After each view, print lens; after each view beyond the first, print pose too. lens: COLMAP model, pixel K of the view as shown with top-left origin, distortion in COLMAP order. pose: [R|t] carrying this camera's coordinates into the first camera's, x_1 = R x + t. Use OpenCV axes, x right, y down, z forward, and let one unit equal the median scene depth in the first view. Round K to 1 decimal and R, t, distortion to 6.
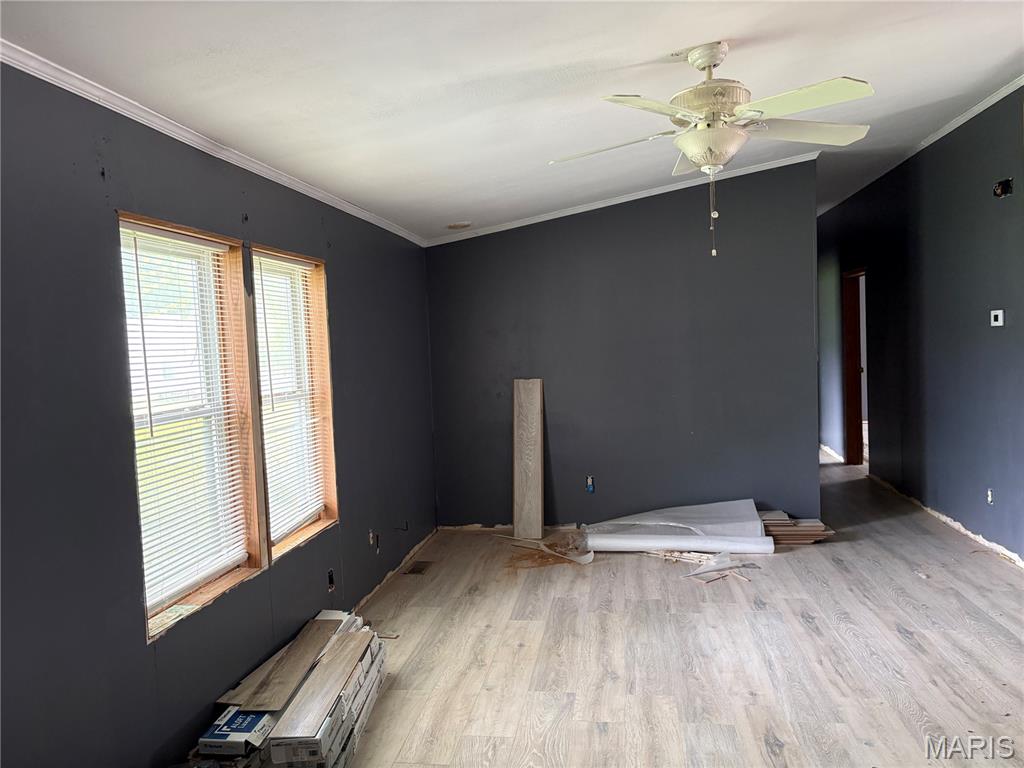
lens RADIAL K [[785.0, 0, 508.3], [0, 785.0, 384.4], [0, 0, 1]] dist [0.076245, -0.081319]
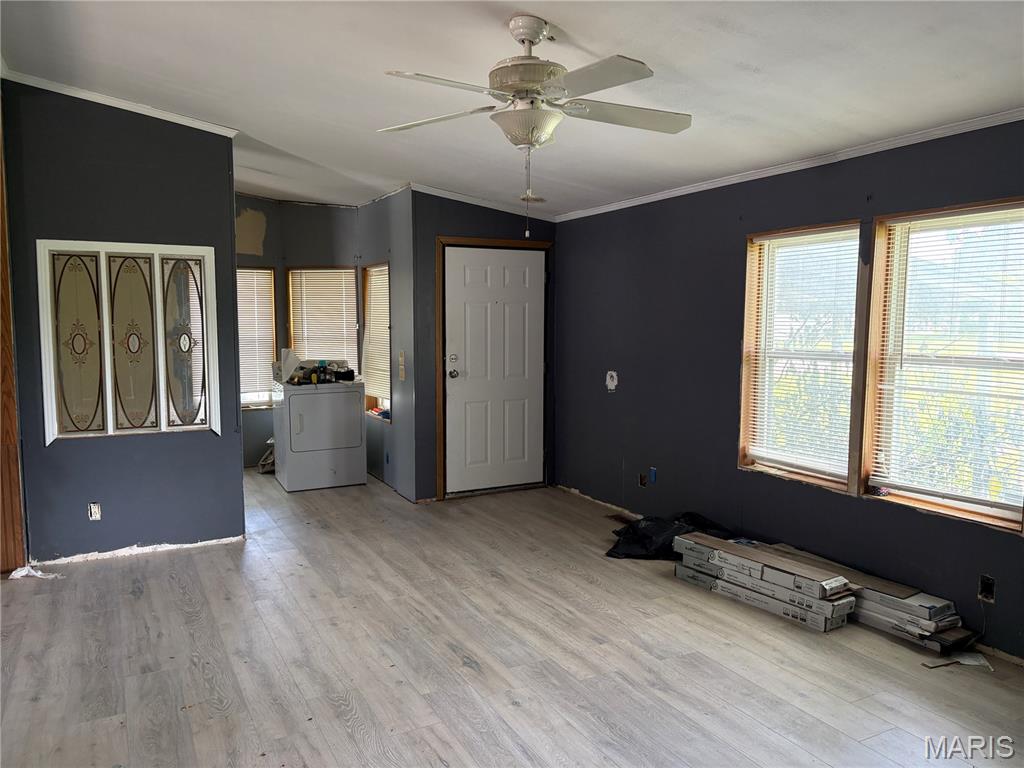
lens RADIAL K [[785.0, 0, 508.3], [0, 785.0, 384.4], [0, 0, 1]] dist [0.076245, -0.081319]
pose [[-0.813691, 0.094585, -0.573551, 0.833984], [0.006455, 0.988083, 0.153789, -0.127424], [0.581262, 0.121434, -0.804604, 1.741634]]
